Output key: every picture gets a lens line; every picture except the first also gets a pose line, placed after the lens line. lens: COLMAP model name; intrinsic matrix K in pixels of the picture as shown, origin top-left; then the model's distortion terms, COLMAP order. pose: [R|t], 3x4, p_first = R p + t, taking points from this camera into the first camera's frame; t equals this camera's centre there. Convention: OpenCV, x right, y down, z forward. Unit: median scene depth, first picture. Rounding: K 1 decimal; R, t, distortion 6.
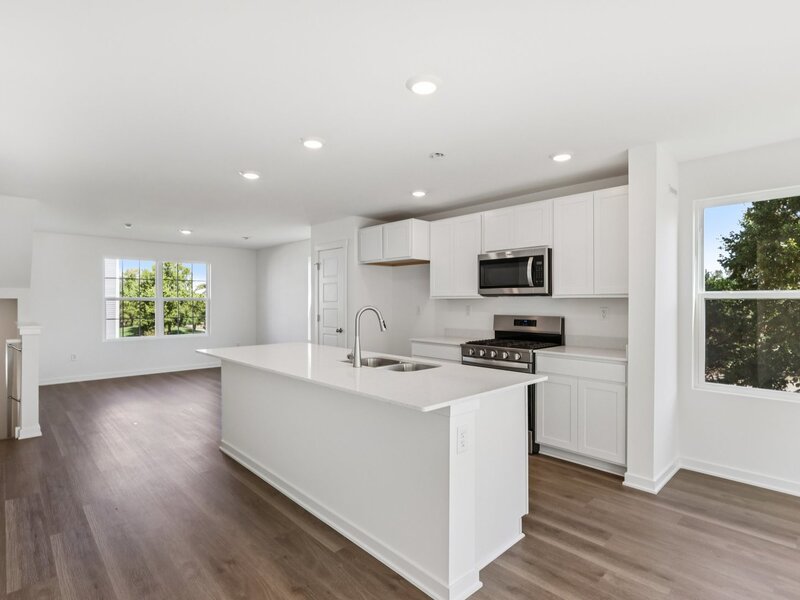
lens RADIAL K [[420.6, 0, 400.0], [0, 420.6, 300.0], [0, 0, 1]] dist [-0.002819, -0.000225]
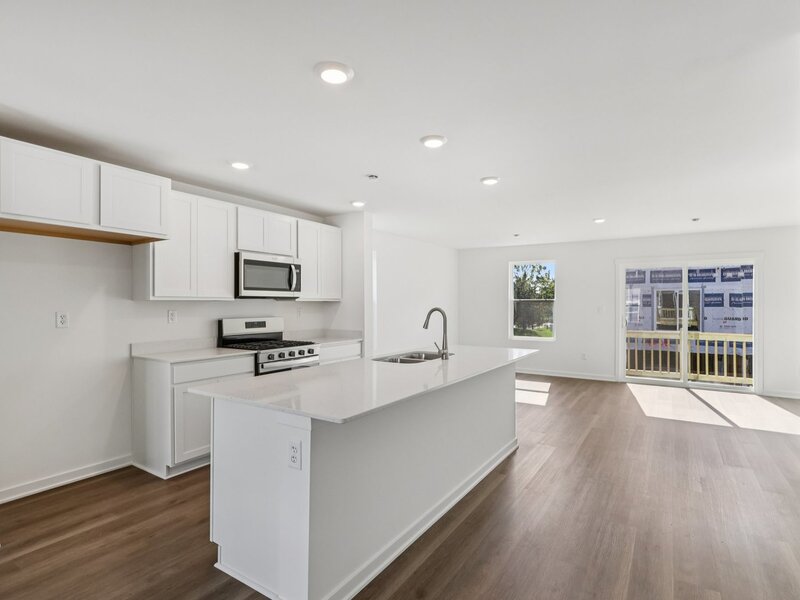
lens RADIAL K [[425.4, 0, 400.0], [0, 425.4, 300.0], [0, 0, 1]] dist [-0.001944, -0.000278]
pose [[-0.241156, 0.003942, 0.970478, -0.739937], [-0.005701, 0.999969, -0.005479, -0.001943], [-0.970470, -0.006854, -0.241126, 0.843085]]
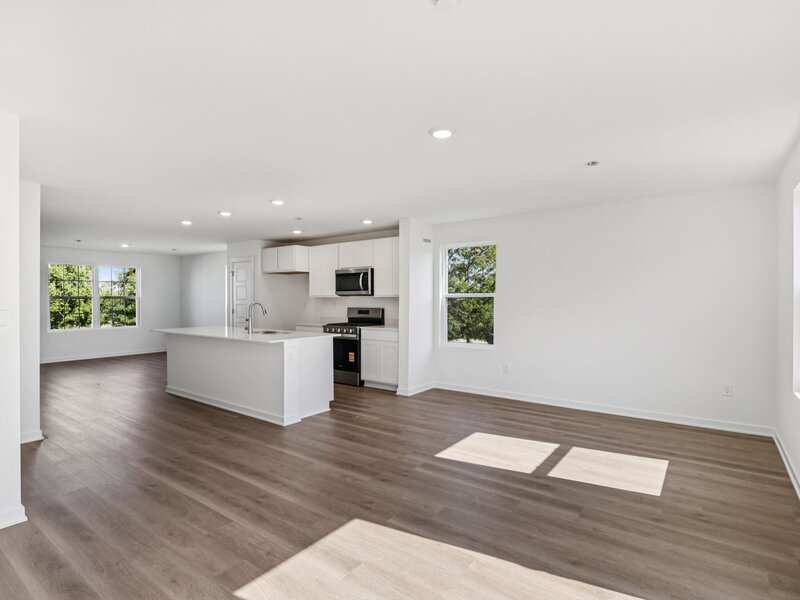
lens RADIAL K [[420.6, 0, 400.0], [0, 420.6, 300.0], [0, 0, 1]] dist [-0.002819, -0.000225]
pose [[0.985215, -0.002545, 0.171303, 0.149345], [0.001303, 0.999972, 0.007361, -0.004513], [-0.171317, -0.007029, 0.985191, -0.614471]]
